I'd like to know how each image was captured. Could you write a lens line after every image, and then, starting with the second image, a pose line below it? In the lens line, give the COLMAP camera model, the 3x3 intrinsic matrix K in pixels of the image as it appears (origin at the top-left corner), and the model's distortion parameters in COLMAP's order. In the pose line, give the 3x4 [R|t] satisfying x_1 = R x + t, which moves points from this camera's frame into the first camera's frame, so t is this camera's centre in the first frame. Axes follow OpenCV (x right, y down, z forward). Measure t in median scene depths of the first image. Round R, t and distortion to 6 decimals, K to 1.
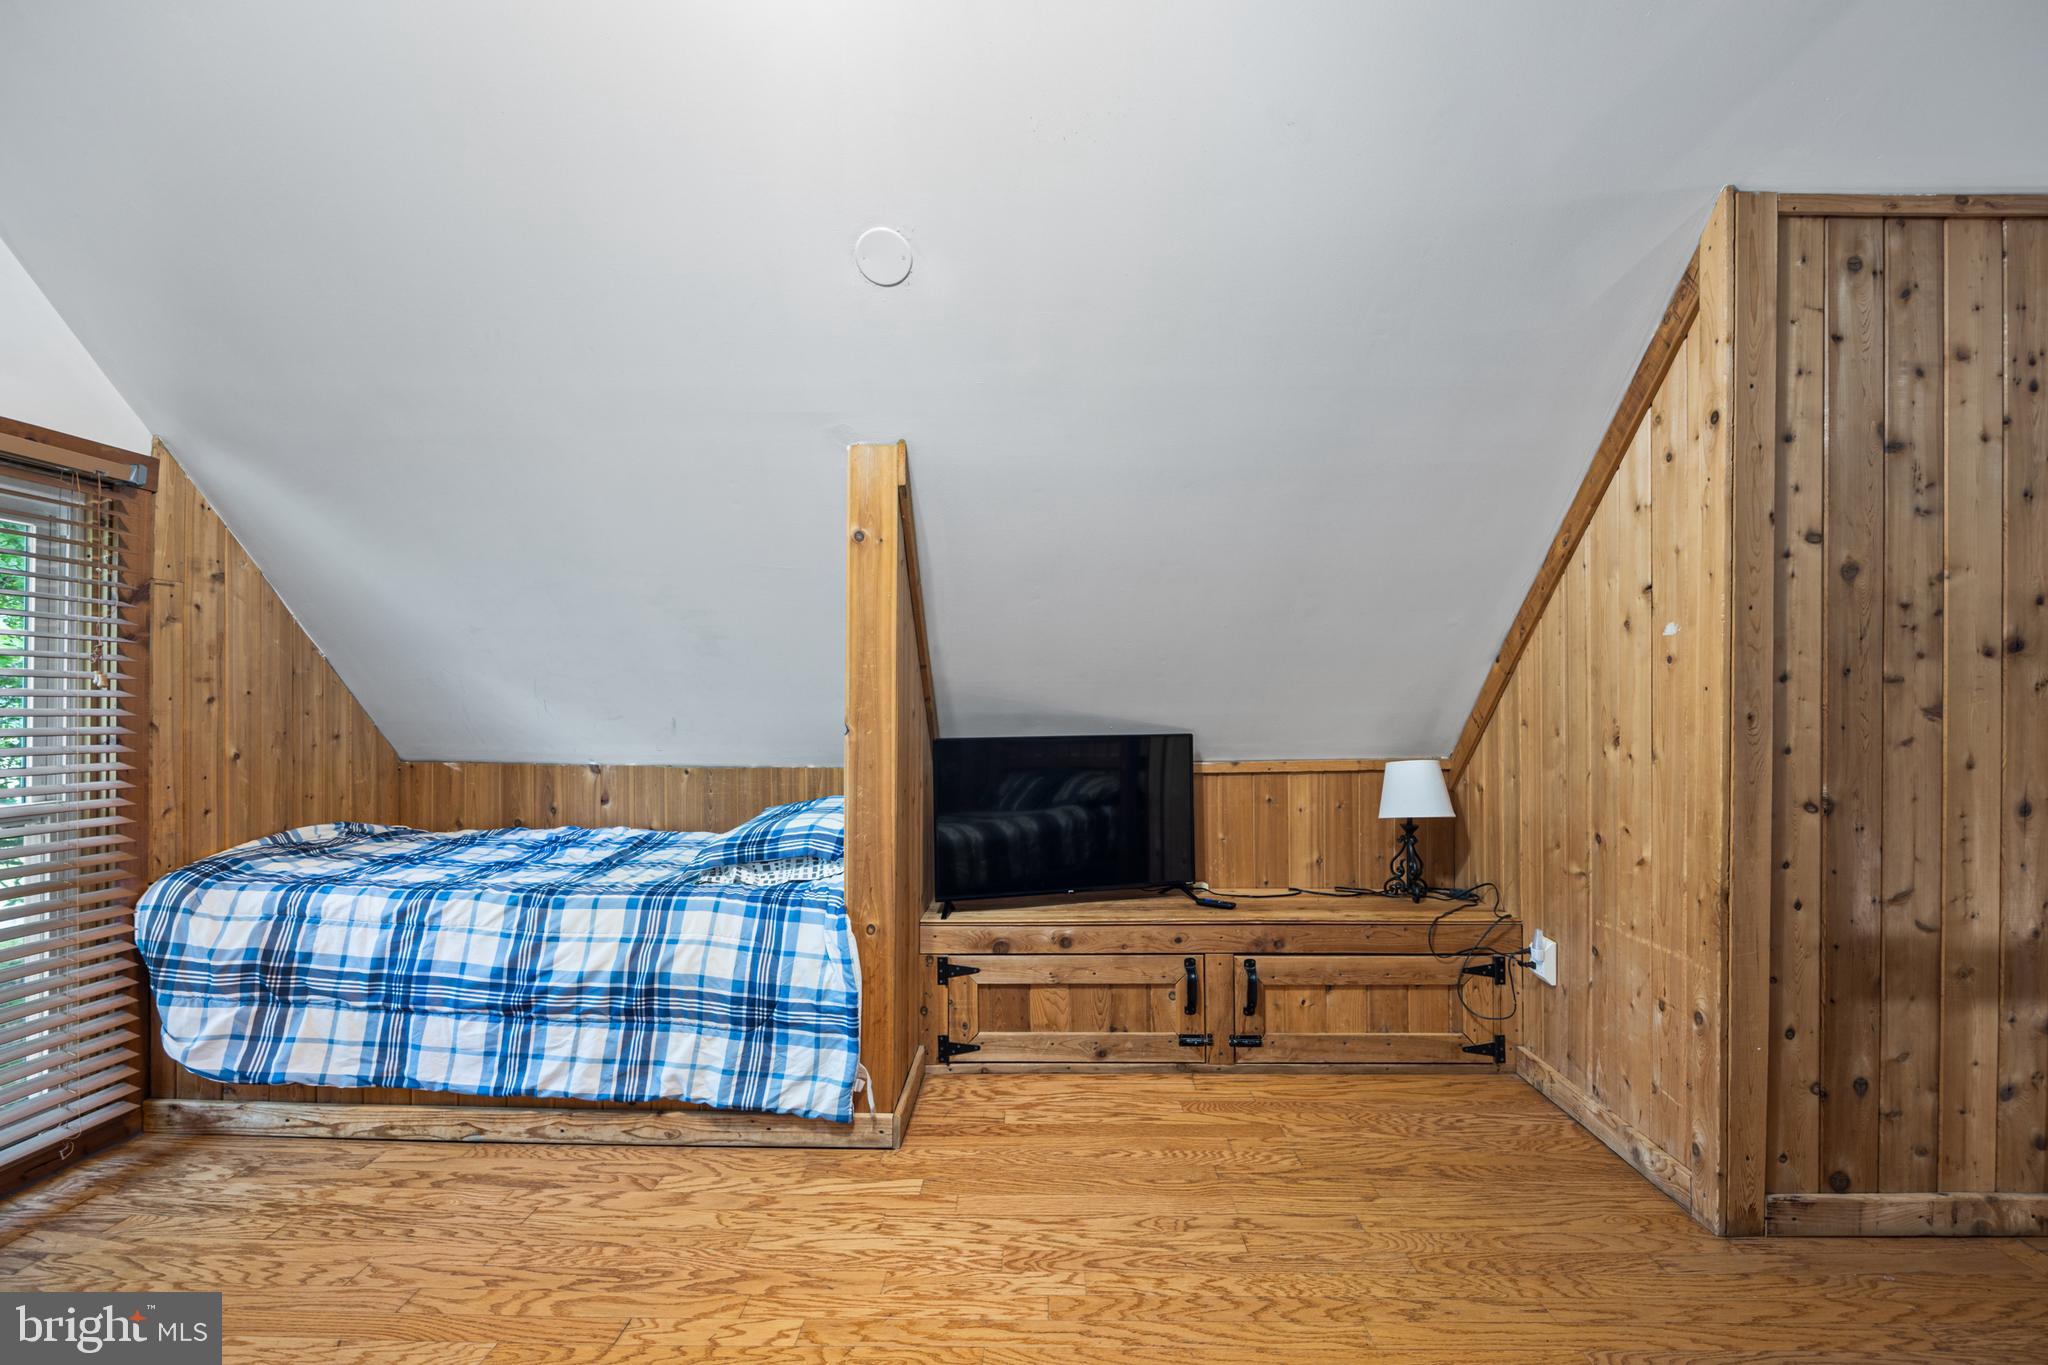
lens RADIAL K [[958.0, 0, 1030.2], [0, 958.0, 690.8], [0, 0, 1]] dist [-0.004860, 0.000229]
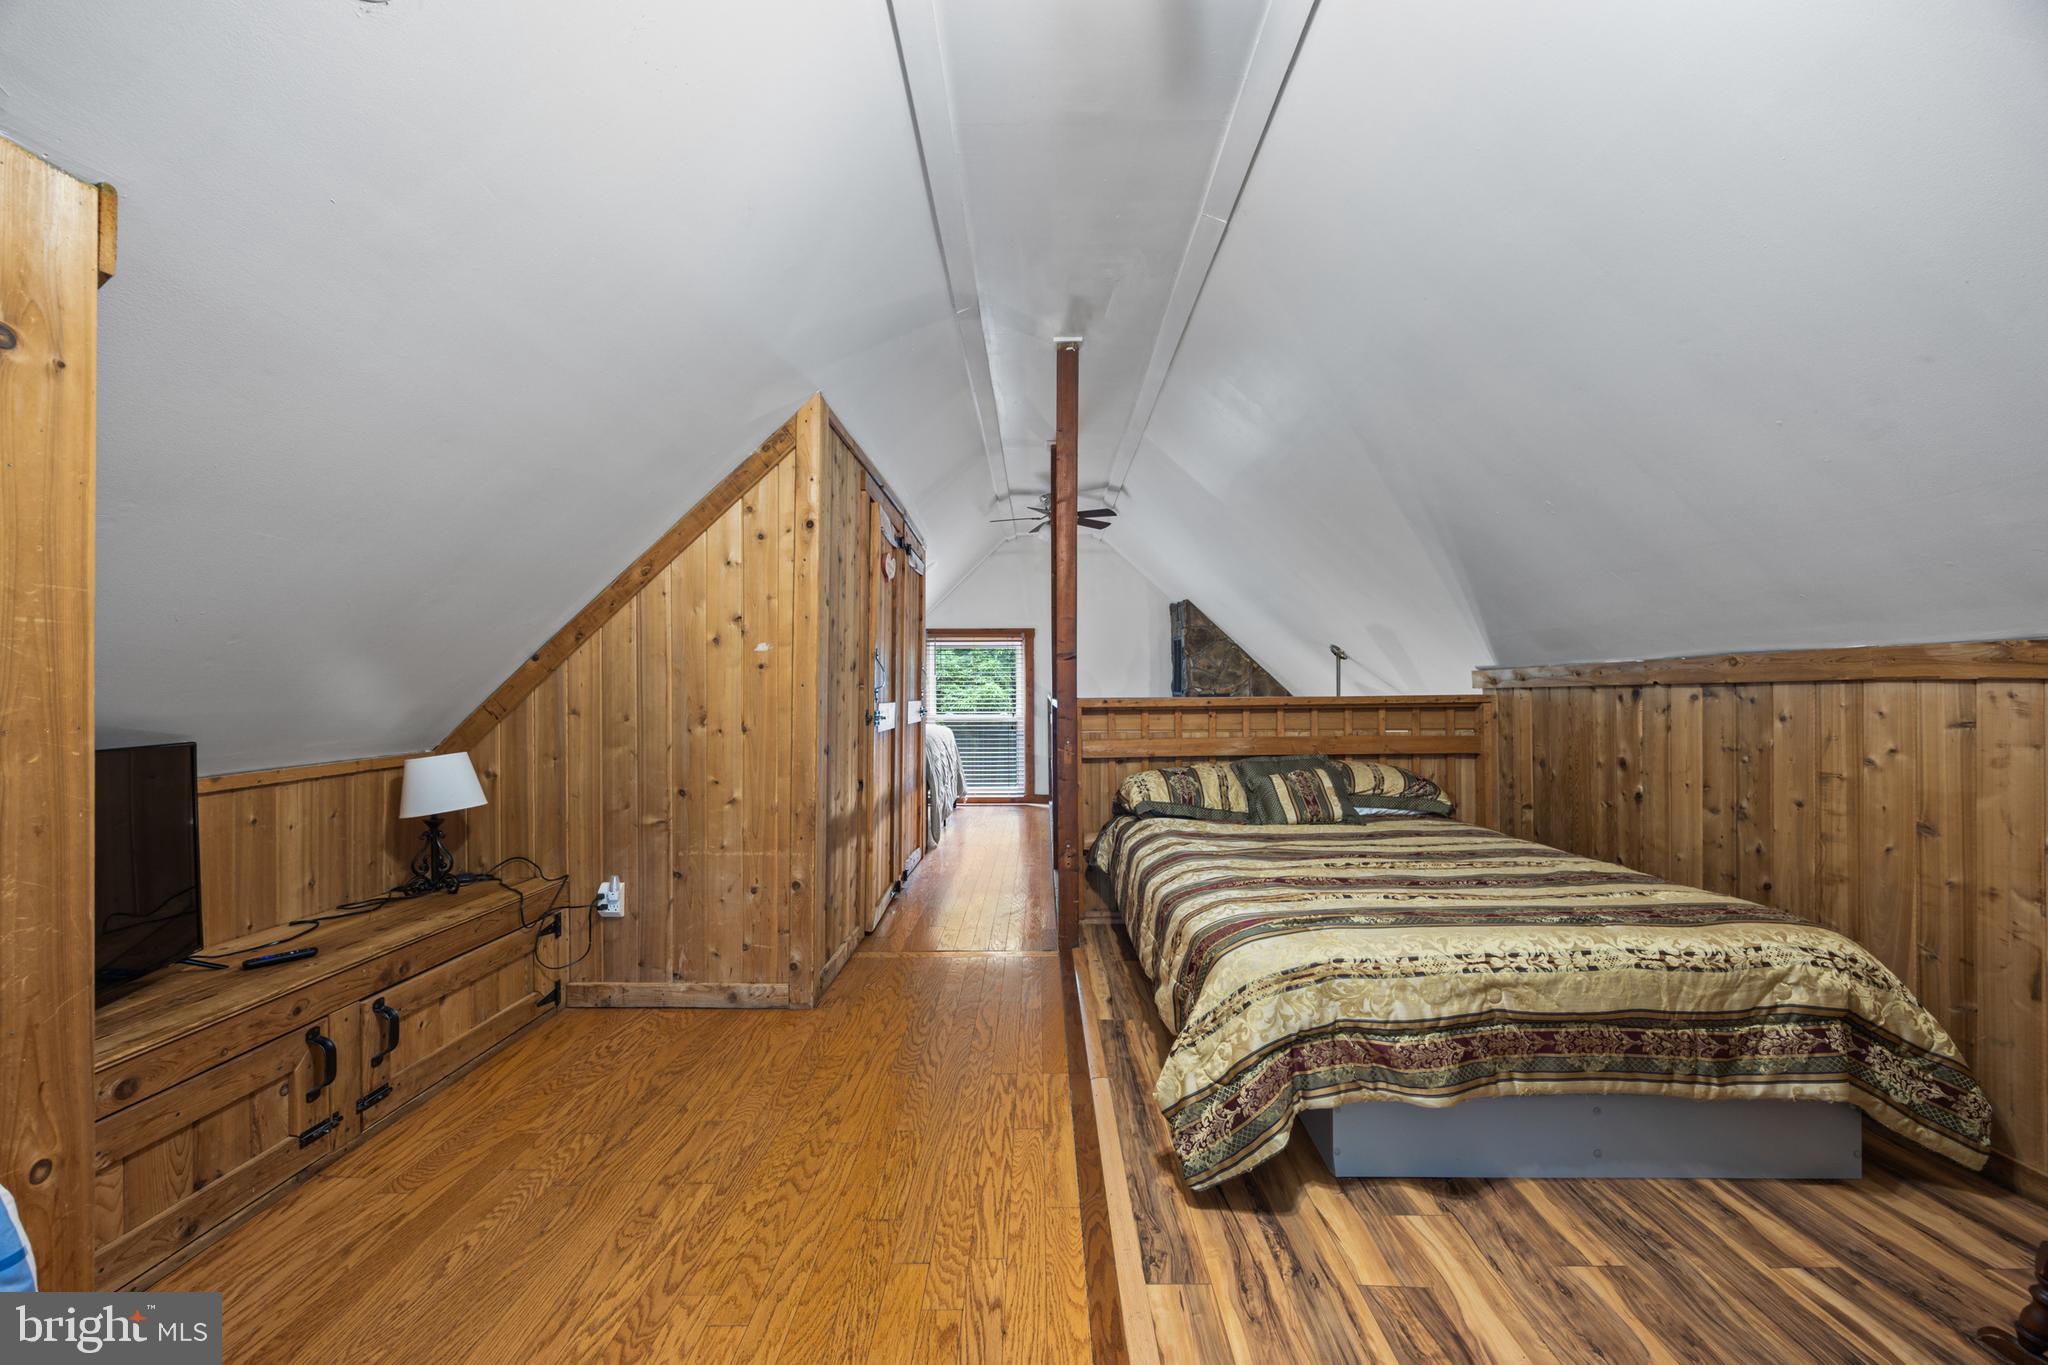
lens RADIAL K [[788.8, 0, 1023.0], [0, 788.8, 692.7], [0, 0, 1]] dist [-0.000658, 0.000777]
pose [[0.012157, -0.000448, 0.999926, -0.464876], [-0.003766, 0.999993, 0.000494, 0.006264], [-0.999919, -0.003772, 0.012155, 0.422508]]
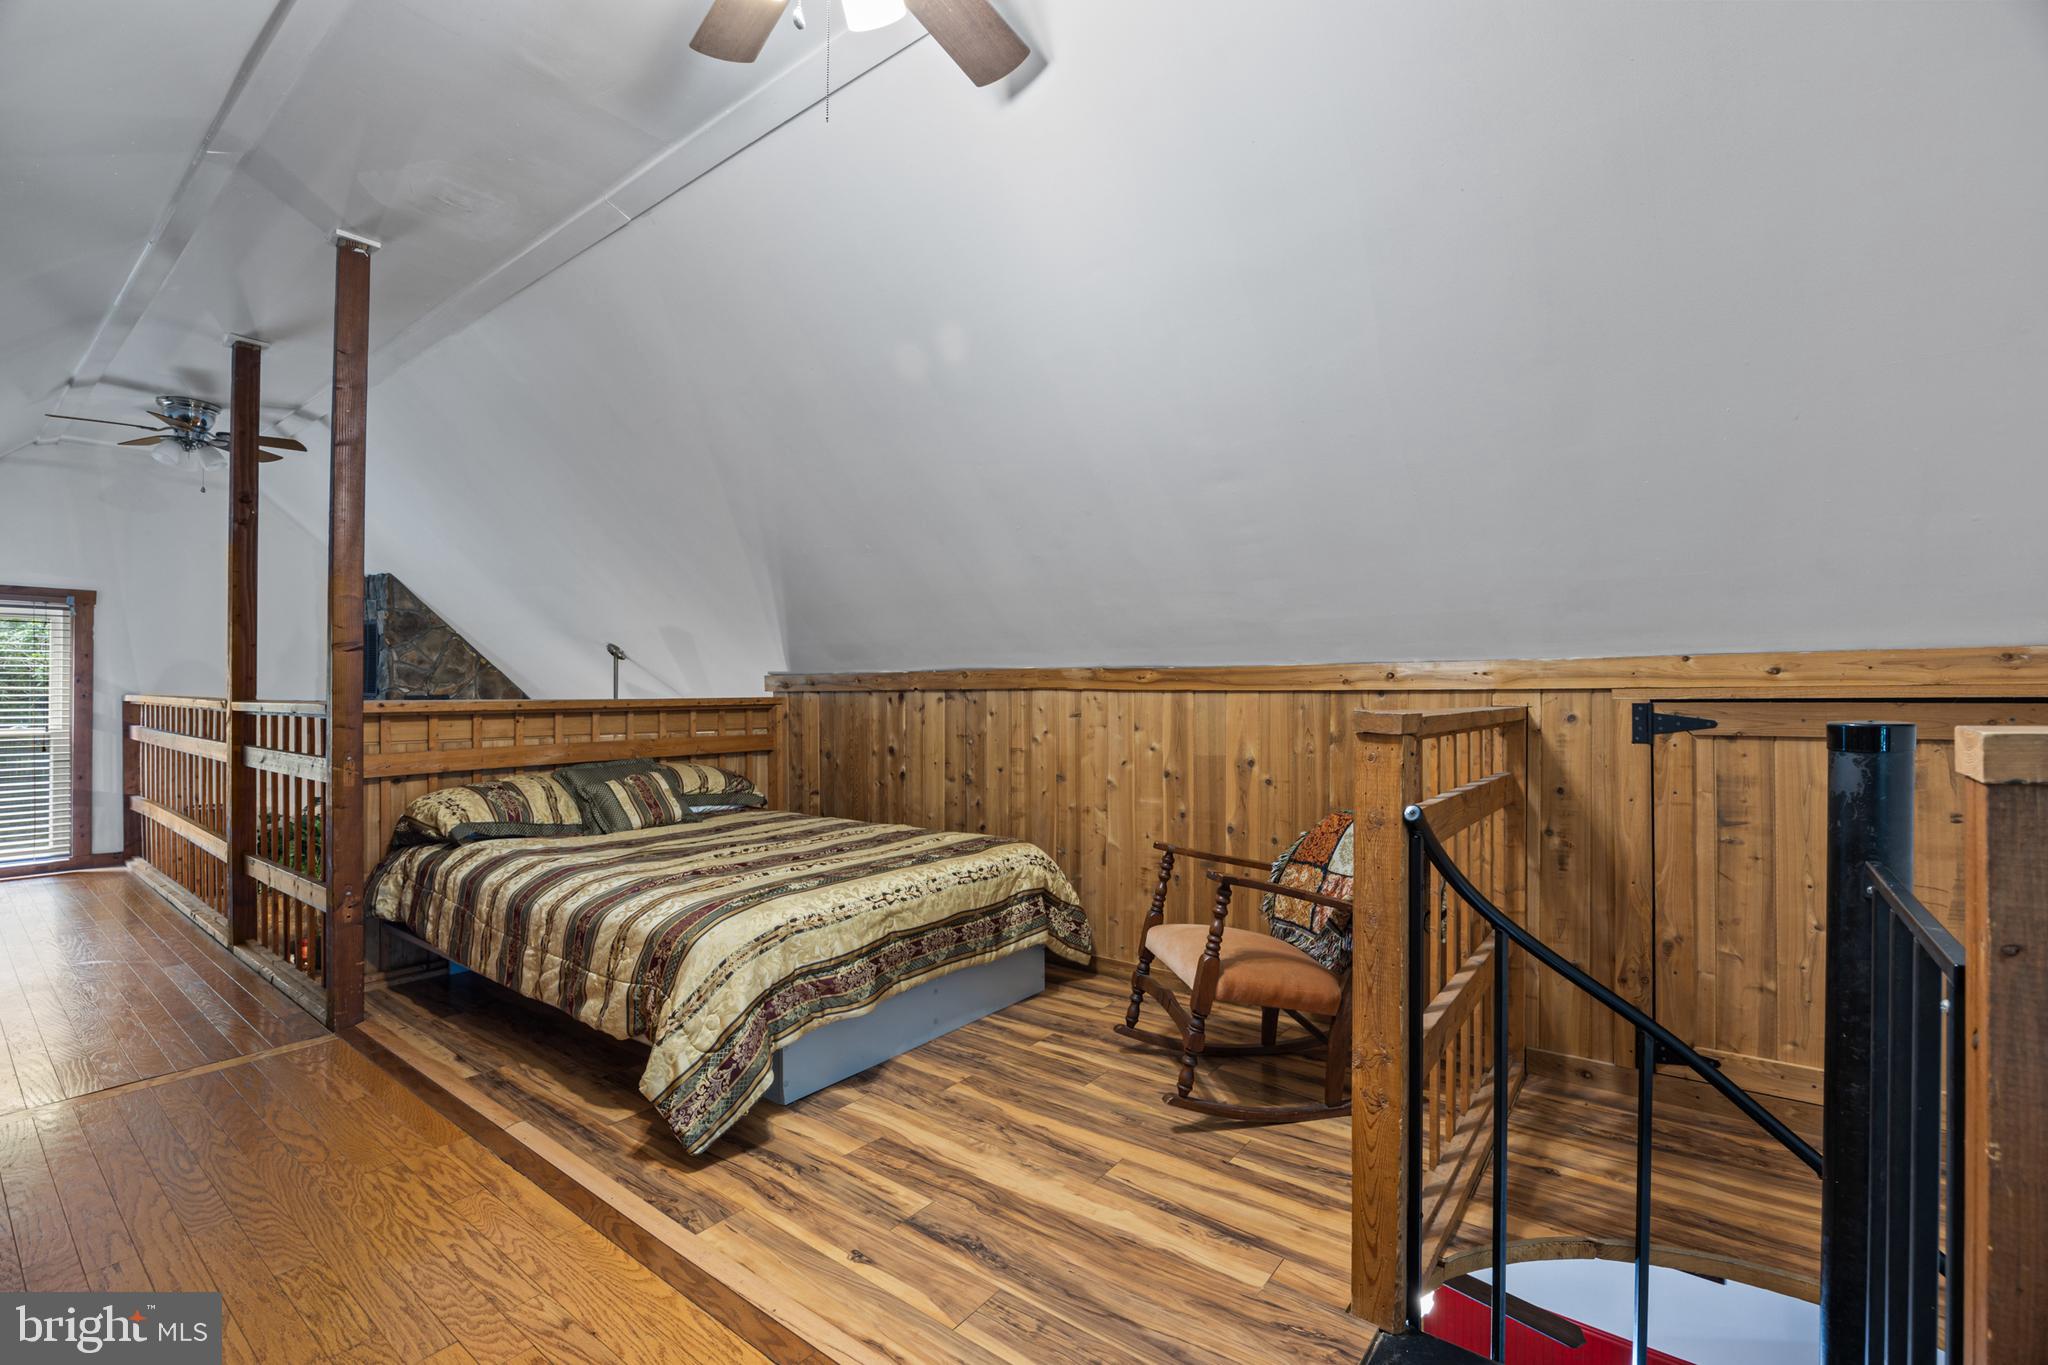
lens RADIAL K [[909.3, 0, 1017.0], [0, 909.3, 691.2], [0, 0, 1]] dist [-0.008598, 0.000332]
pose [[-0.792567, -0.000745, 0.609784, -0.534373], [-0.006562, 0.999952, -0.007306, 0.005403], [-0.609749, -0.009792, -0.792534, 0.753363]]
